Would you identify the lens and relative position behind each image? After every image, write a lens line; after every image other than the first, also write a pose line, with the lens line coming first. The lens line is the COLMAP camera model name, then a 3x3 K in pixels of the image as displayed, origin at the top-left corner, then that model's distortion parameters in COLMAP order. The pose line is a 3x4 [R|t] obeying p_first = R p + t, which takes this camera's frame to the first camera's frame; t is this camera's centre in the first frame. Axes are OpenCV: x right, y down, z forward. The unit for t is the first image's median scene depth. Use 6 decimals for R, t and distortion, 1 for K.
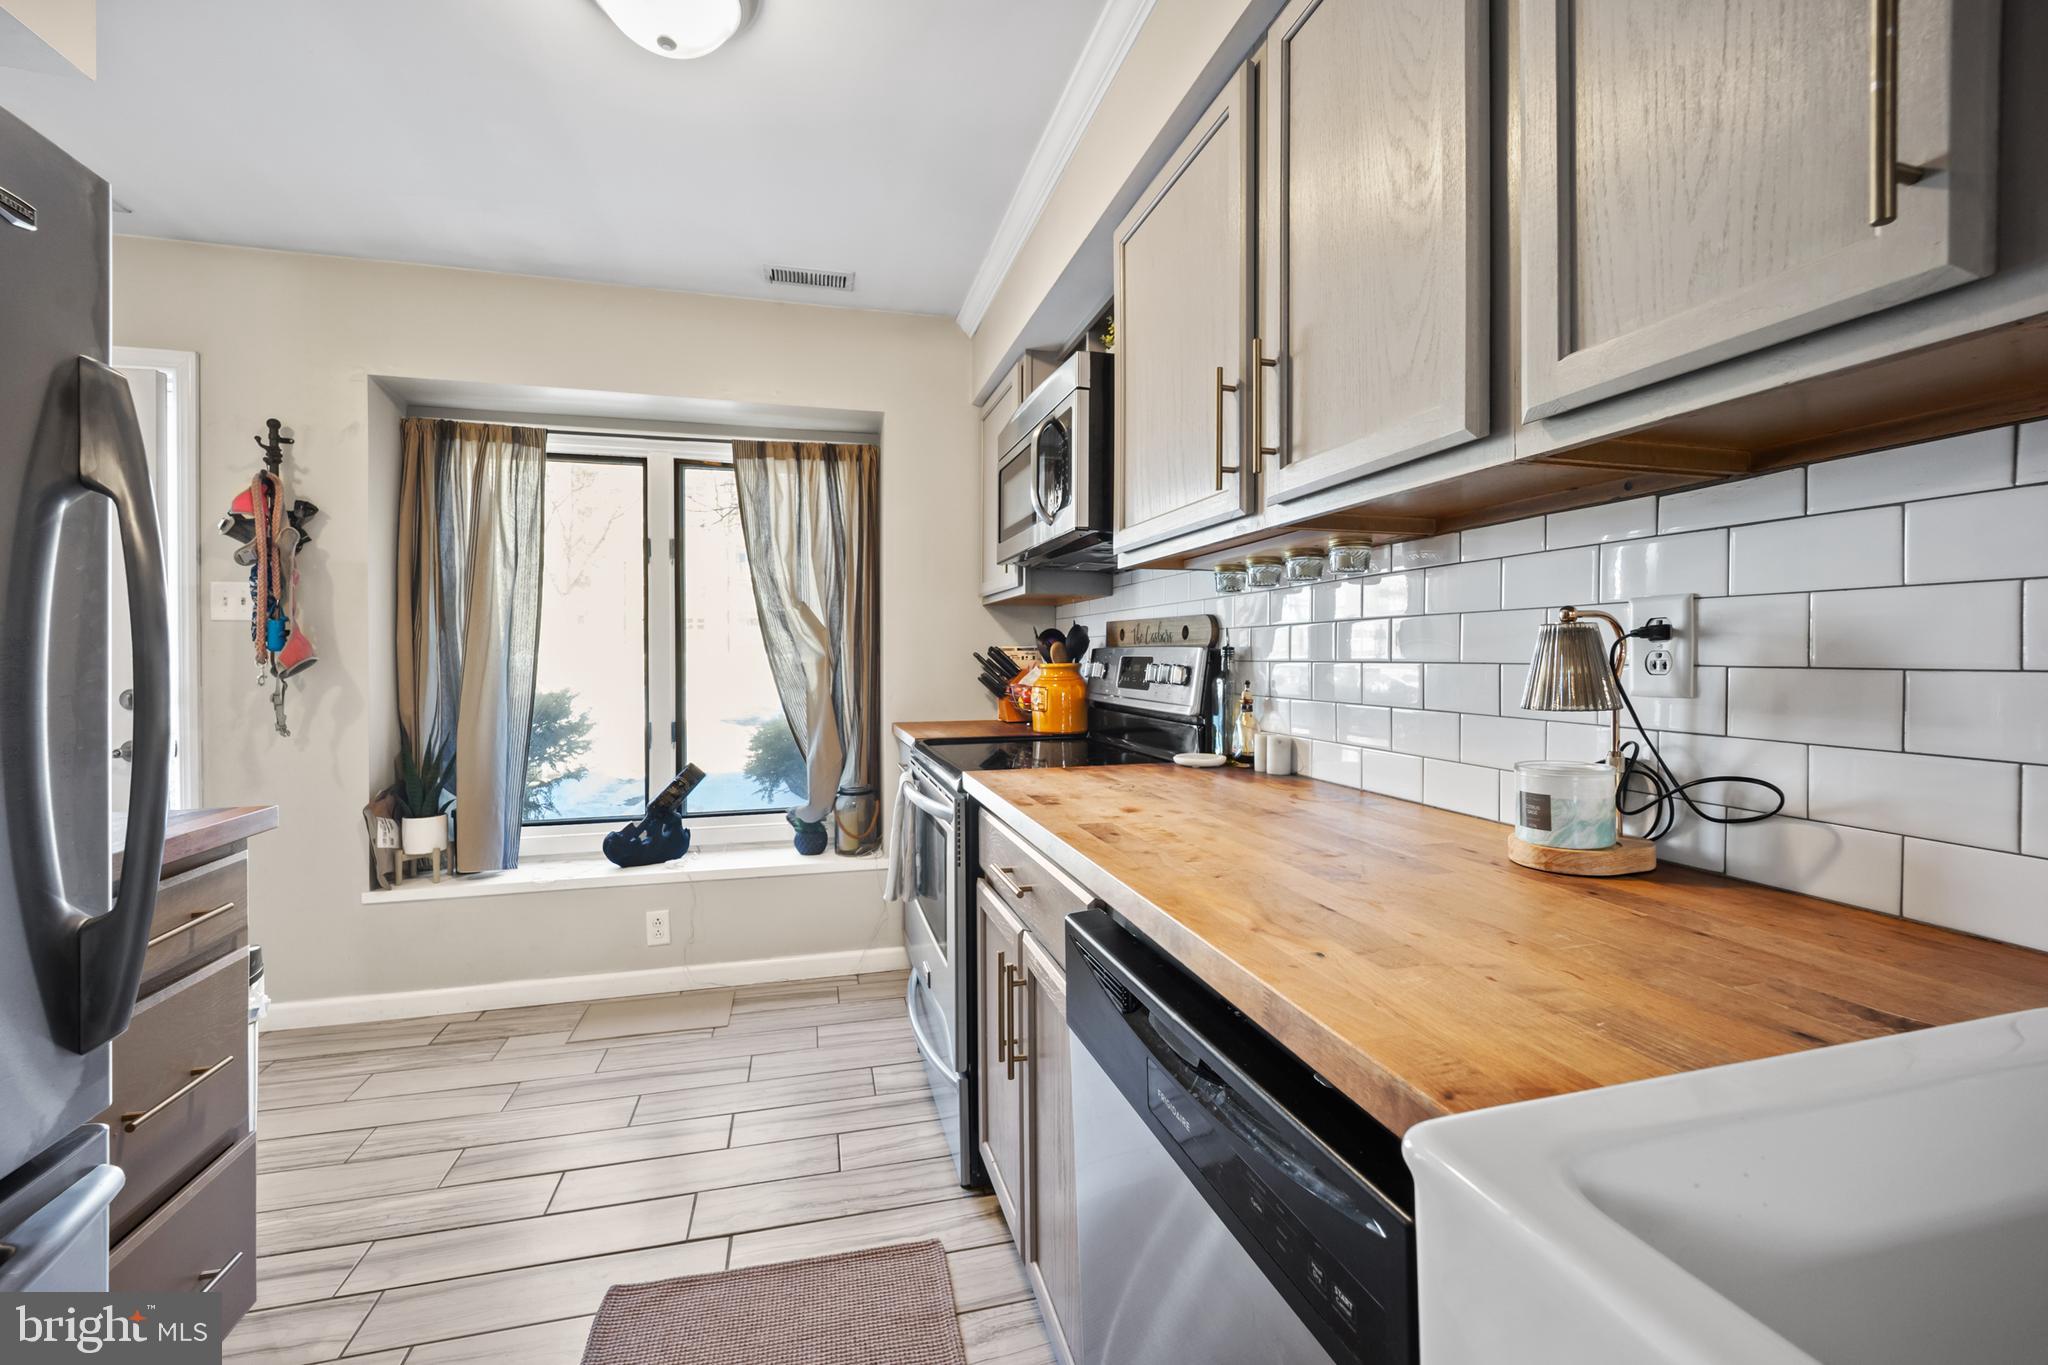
lens RADIAL K [[852.0, 0, 1024.0], [0, 852.0, 667.1], [0, 0, 1]] dist [-0.001313, -0.001541]
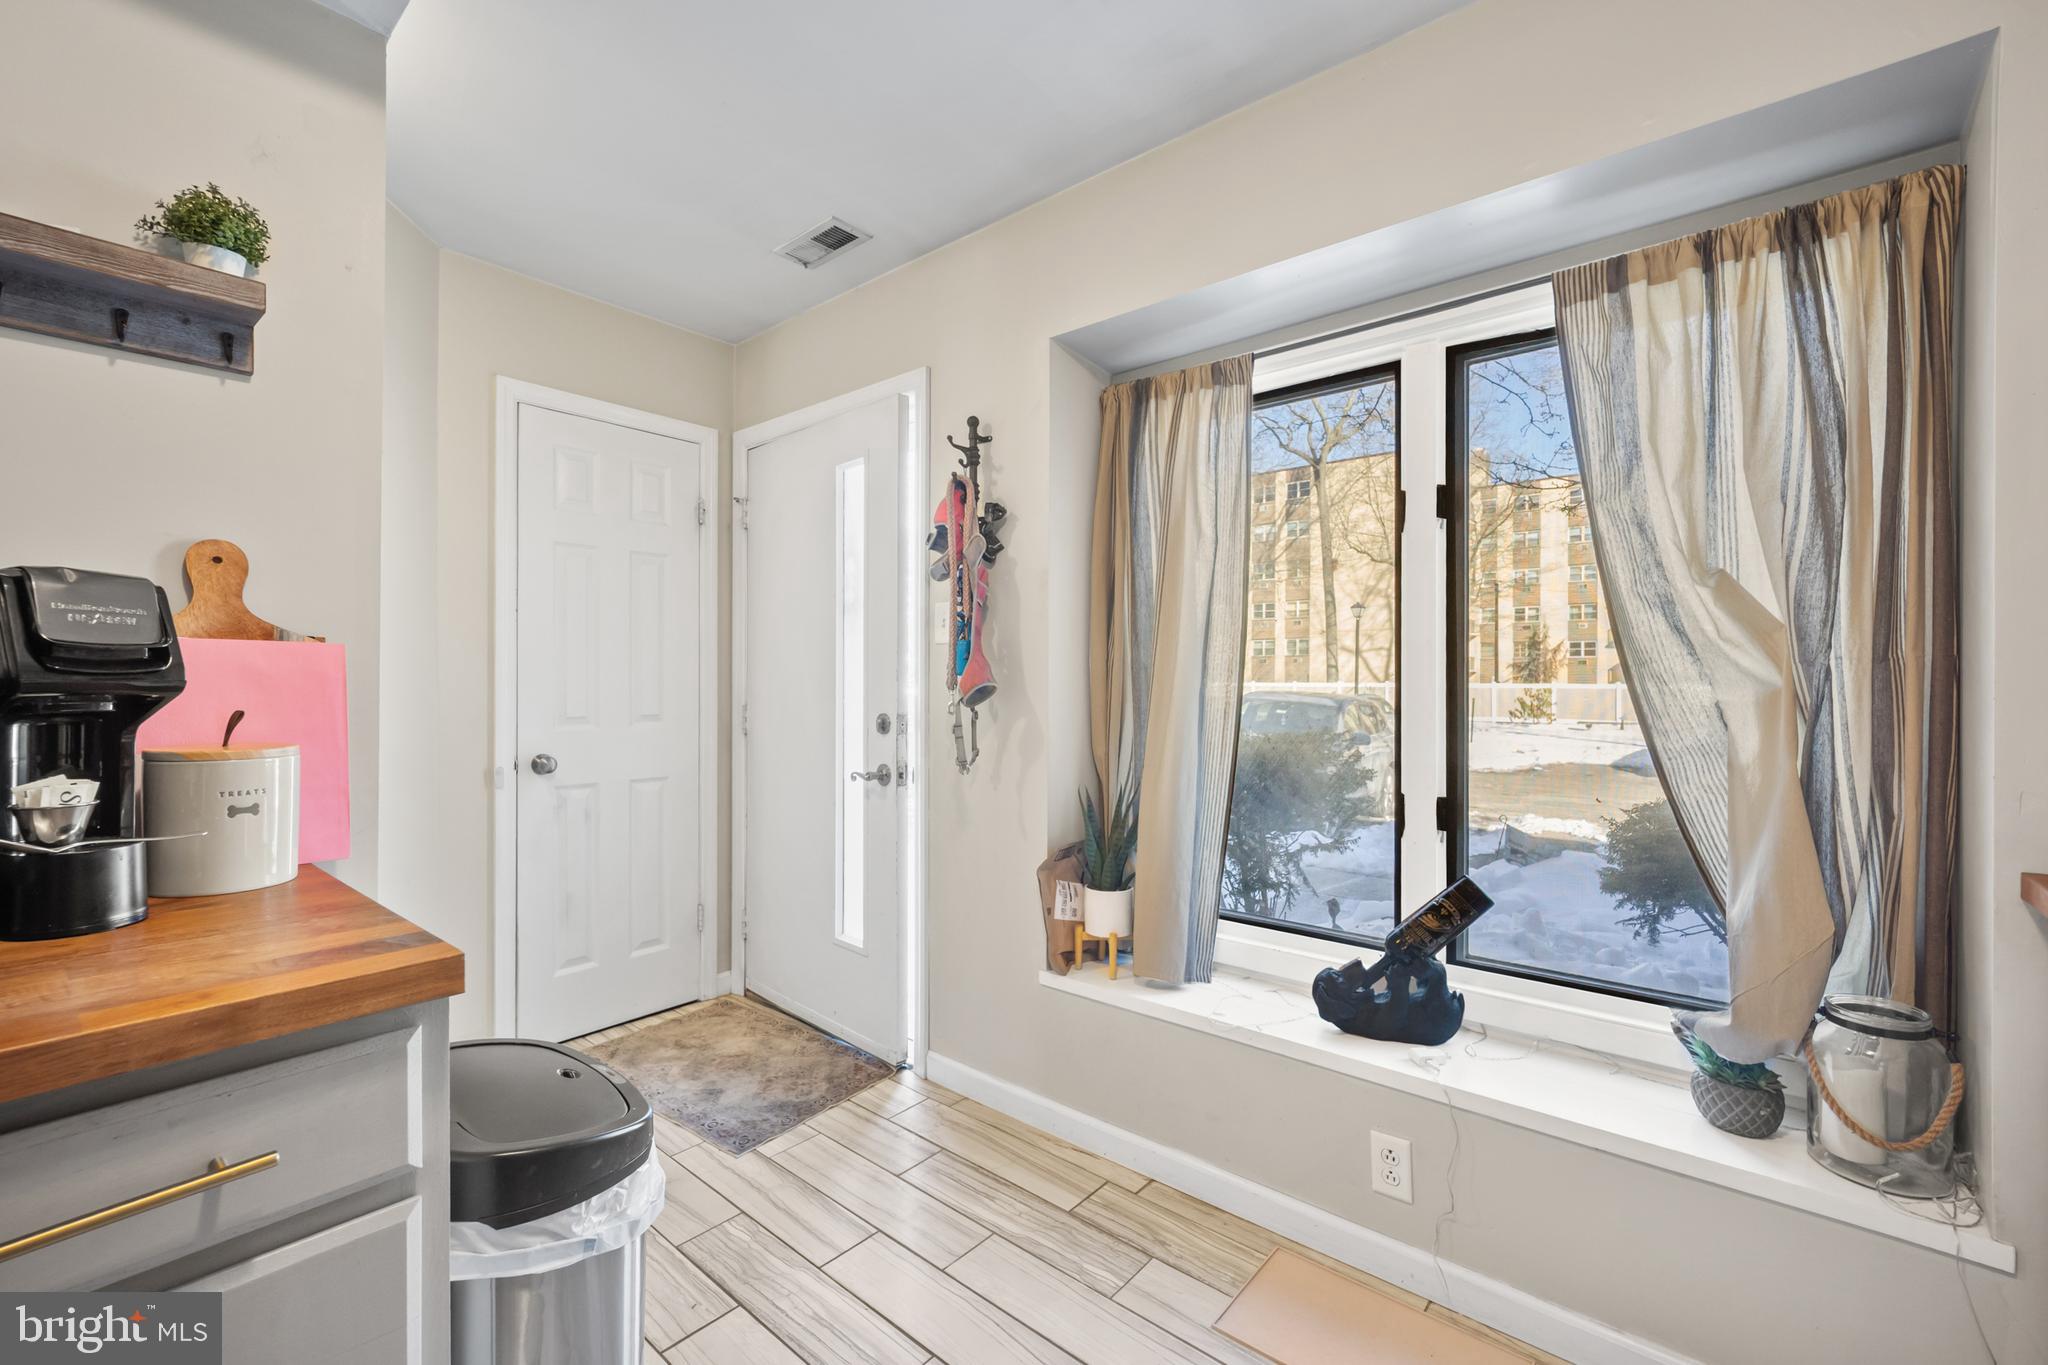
lens RADIAL K [[852.0, 0, 1007.8], [0, 852.0, 677.8], [0, 0, 1]] dist [-0.001313, -0.001541]
pose [[0.568088, -0.001122, -0.822967, -0.109593], [-0.018274, 0.999735, -0.013978, -0.004452], [0.822765, 0.022980, 0.567917, 0.464803]]
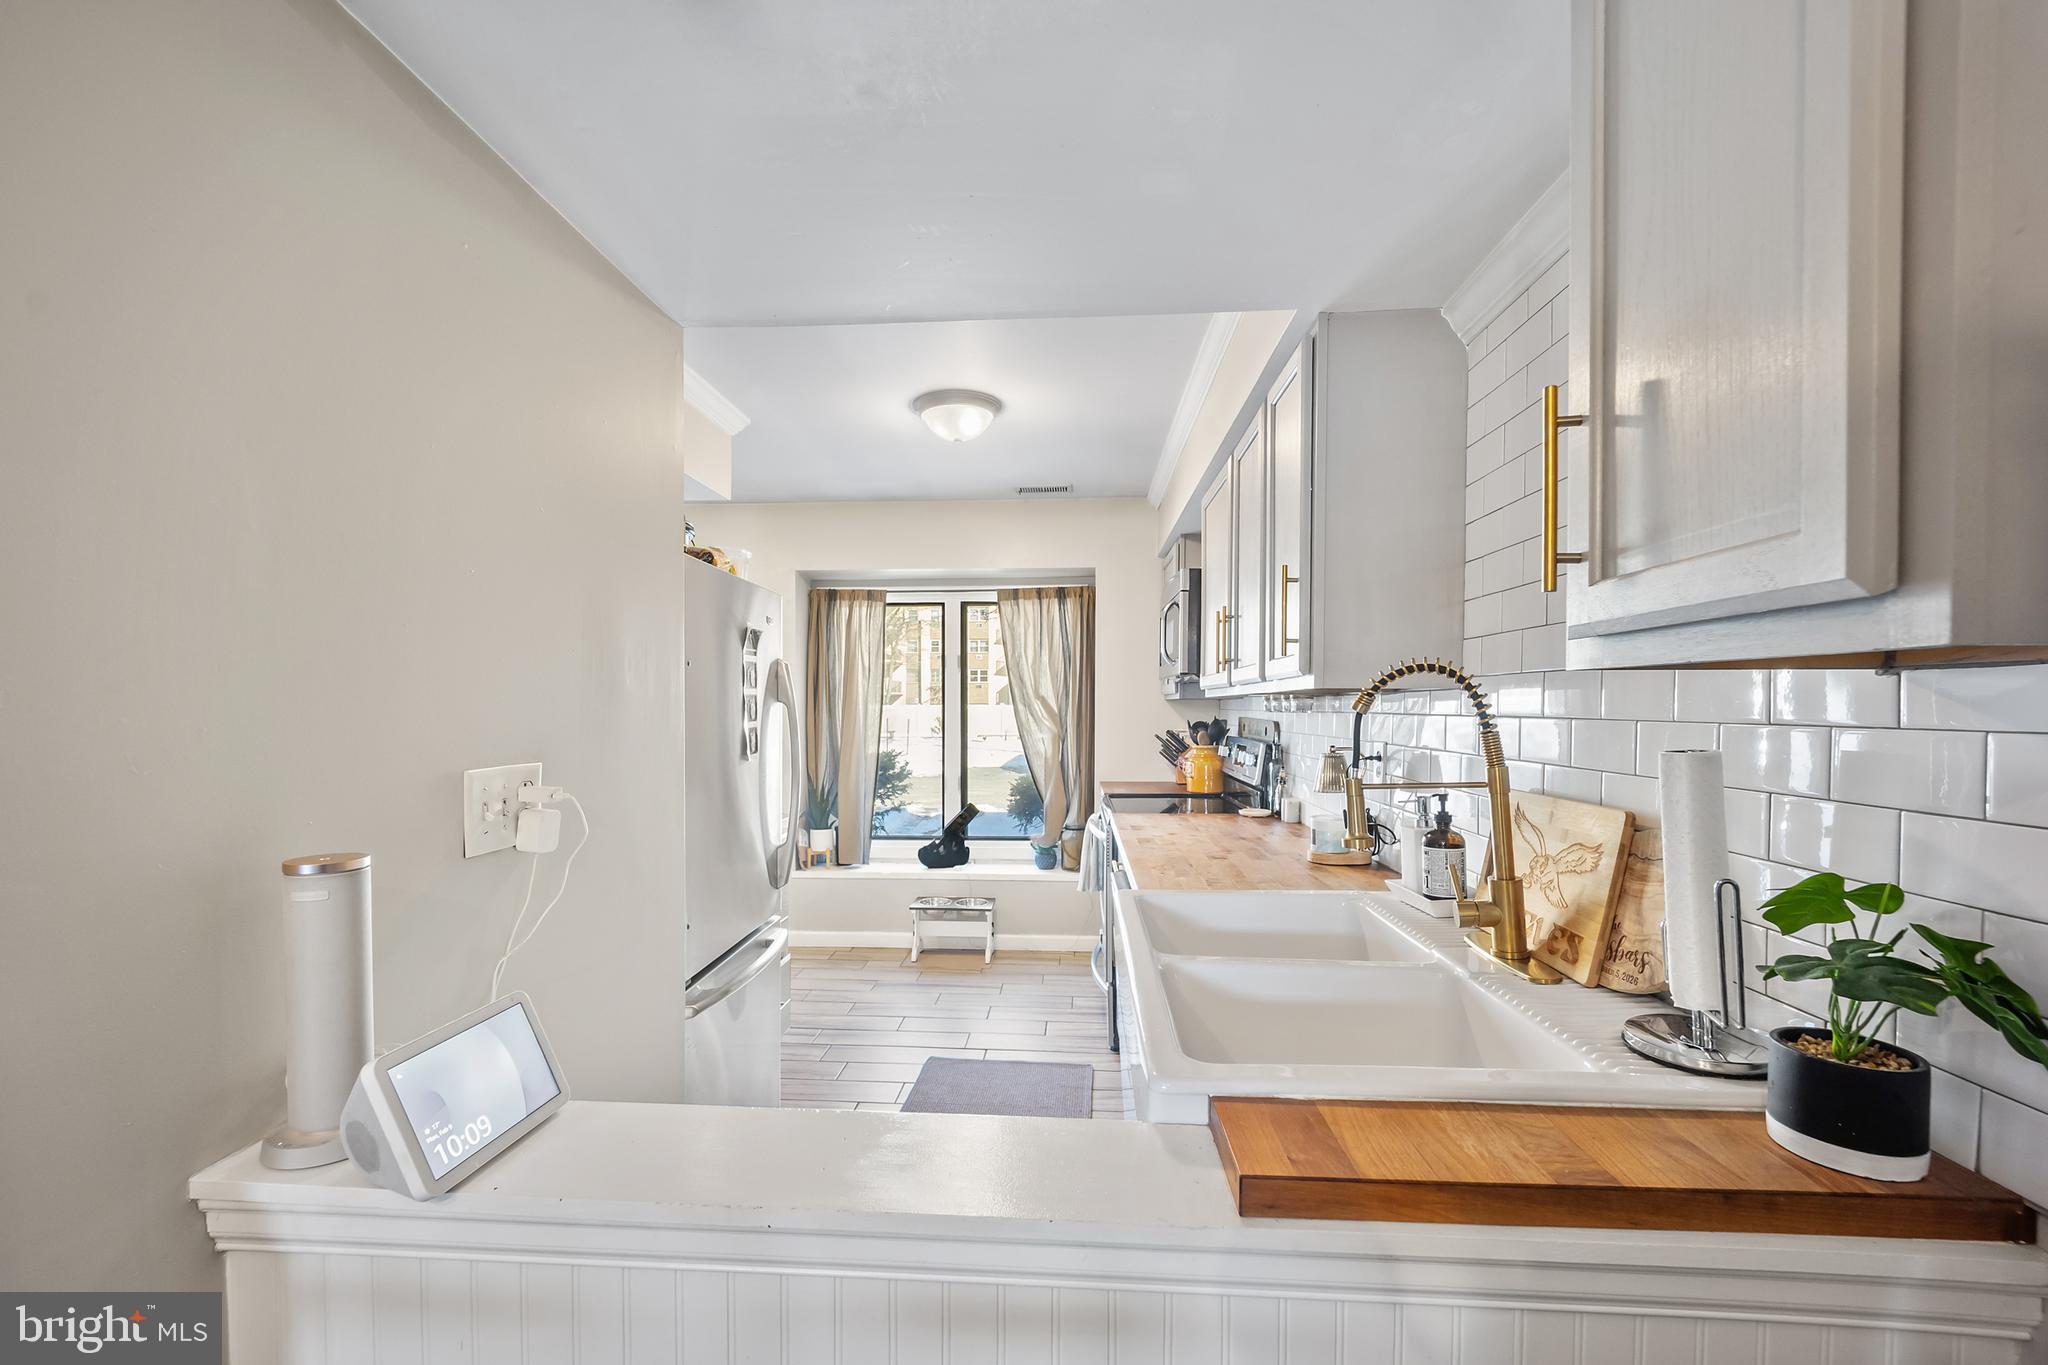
lens RADIAL K [[852.0, 0, 1009.1], [0, 852.0, 730.6], [0, 0, 1]] dist [-0.001313, -0.001541]
pose [[0.944211, 0.010560, -0.329171, 0.186048], [-0.005423, 0.999849, 0.016520, -0.046172], [0.329296, -0.013813, 0.944126, -0.441152]]
